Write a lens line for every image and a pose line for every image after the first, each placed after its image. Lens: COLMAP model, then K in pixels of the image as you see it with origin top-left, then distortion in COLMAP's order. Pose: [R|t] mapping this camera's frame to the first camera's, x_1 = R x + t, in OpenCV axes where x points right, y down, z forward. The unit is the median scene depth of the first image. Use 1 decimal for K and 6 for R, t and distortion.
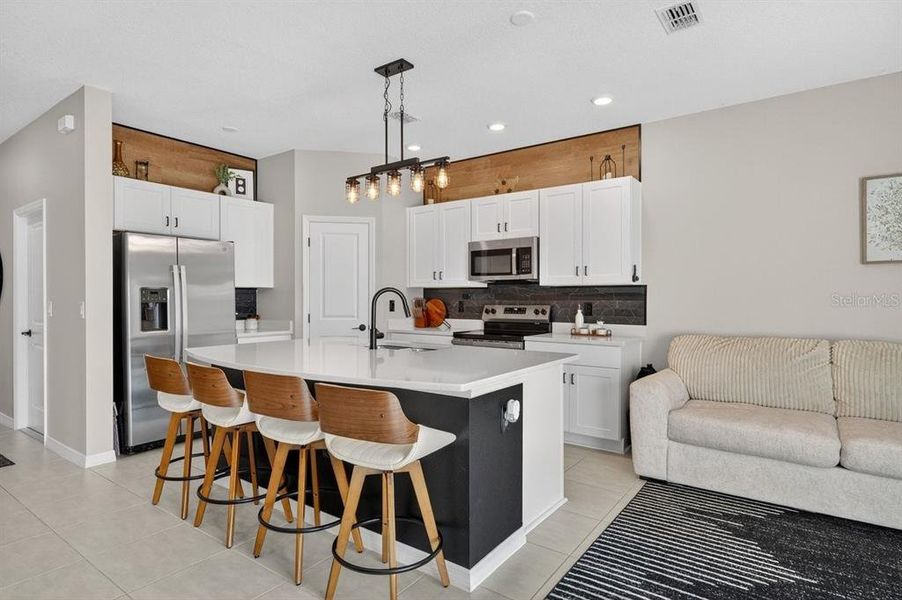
lens RADIAL K [[483.6, 0, 450.5], [0, 483.6, 299.6], [0, 0, 1]] dist [-0.000200, 0.001692]
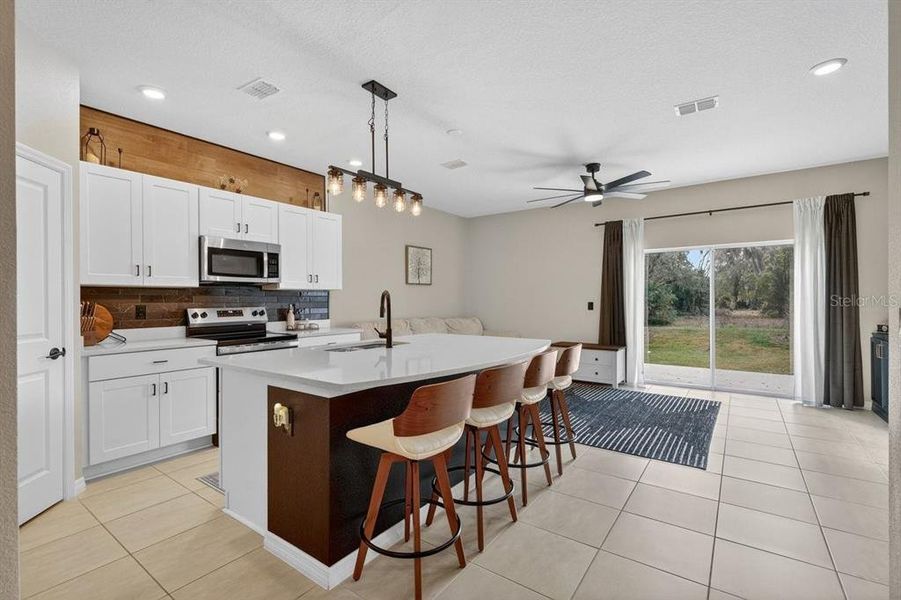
lens RADIAL K [[401.9, 0, 447.1], [0, 401.9, 299.2], [0, 0, 1]] dist [-0.000663, 0.000034]
pose [[0.002806, -0.001288, 0.999995, -0.807960], [0.005700, 0.999983, 0.001272, -0.004740], [-0.999980, 0.005697, 0.002813, 0.667645]]
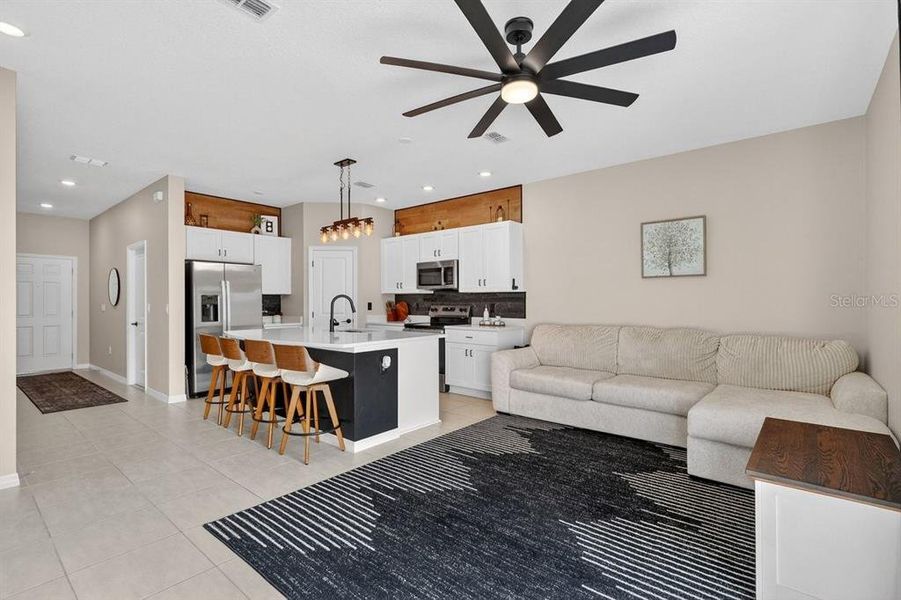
lens RADIAL K [[416.8, 0, 450.4], [0, 416.8, 300.0], [0, 0, 1]] dist [0.000866, -0.001133]
pose [[0.997810, -0.003327, -0.066055, 0.264883], [0.002966, 0.999980, -0.005561, 0.002015], [0.066072, 0.005353, 0.997800, -0.316163]]
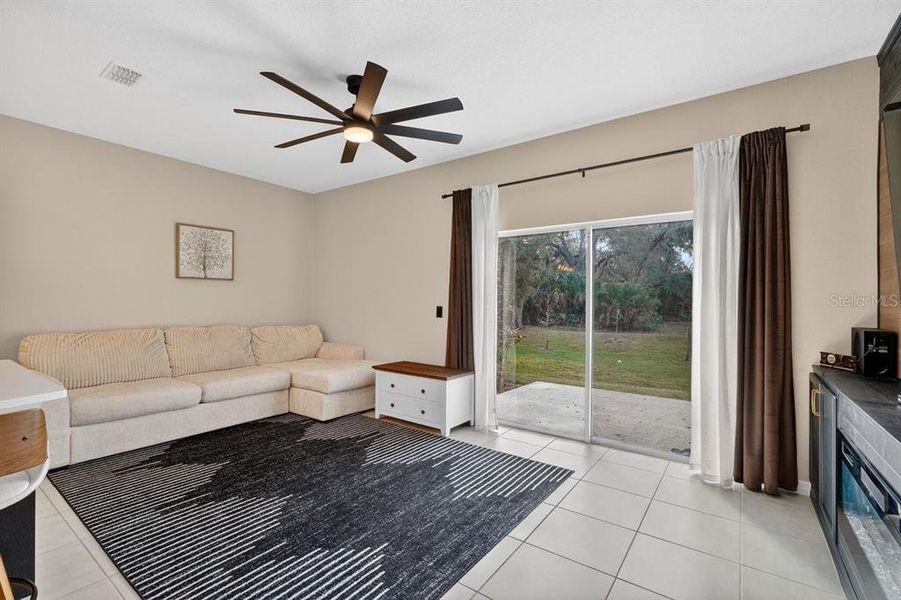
lens RADIAL K [[401.9, 0, 446.5], [0, 401.9, 301.5], [0, 0, 1]] dist [-0.000663, 0.000034]
pose [[0.004226, -0.001782, 0.999989, -0.360929], [-0.006047, 0.999980, 0.001808, -0.004463], [-0.999973, -0.006054, 0.004215, 0.103535]]
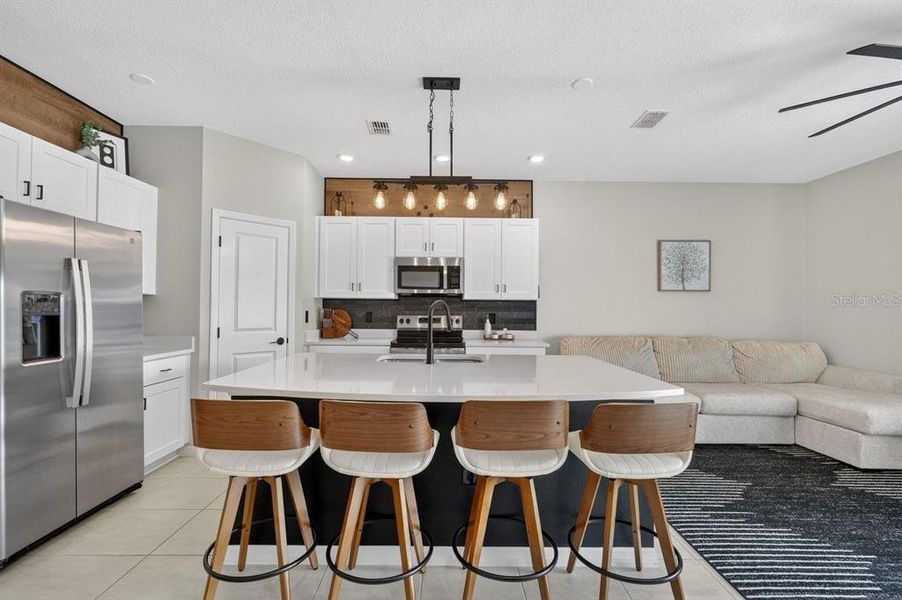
lens RADIAL K [[402.4, 0, 447.8], [0, 402.4, 301.0], [0, 0, 1]] dist [-0.000663, 0.000034]
pose [[0.806318, 0.016655, 0.591247, -0.468337], [-0.007205, 0.999806, -0.018338, -0.006856], [-0.591438, 0.010527, 0.806282, 0.251715]]
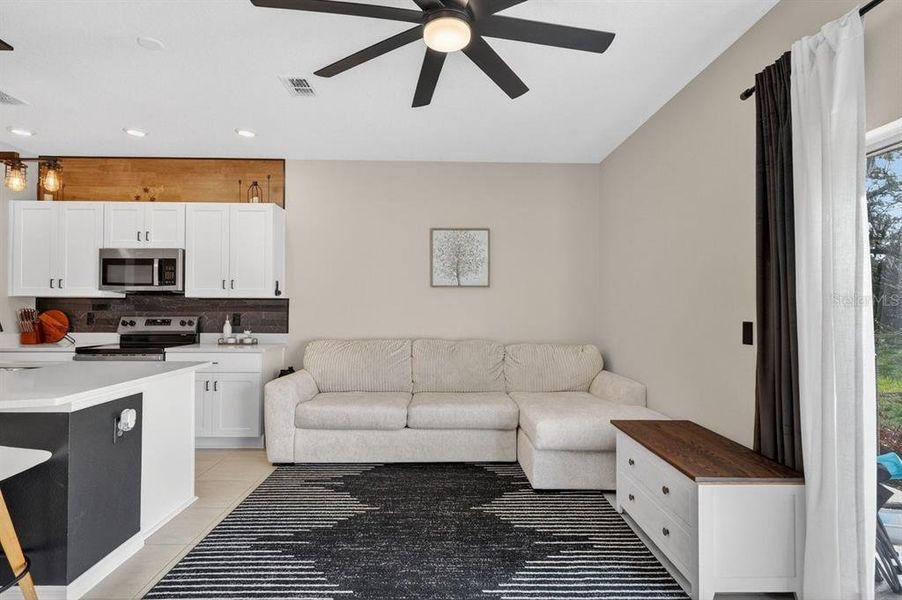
lens RADIAL K [[461.0, 0, 449.9], [0, 461.0, 301.6], [0, 0, 1]] dist [0.001238, -0.003720]
pose [[0.793513, 0.012484, 0.608426, 0.040520], [-0.002063, 0.999839, -0.017824, -0.004131], [-0.608550, 0.012888, 0.793411, -0.115625]]
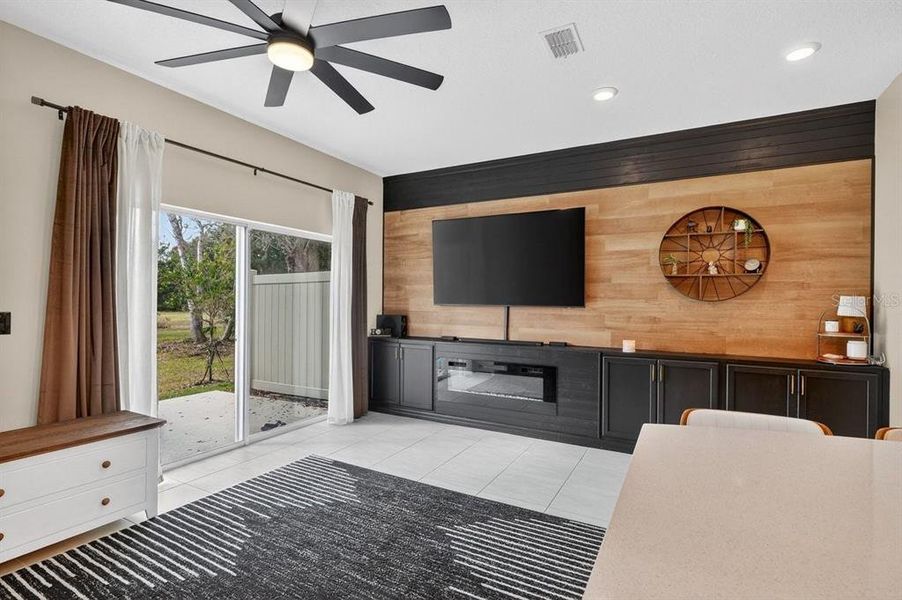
lens RADIAL K [[417.2, 0, 458.8], [0, 417.2, 302.5], [0, 0, 1]] dist [0.000866, -0.001133]
pose [[-0.991420, -0.013688, -0.129994, 0.190705], [-0.014329, 0.999889, 0.003998, -0.012619], [0.129925, 0.005827, -0.991507, 0.751032]]
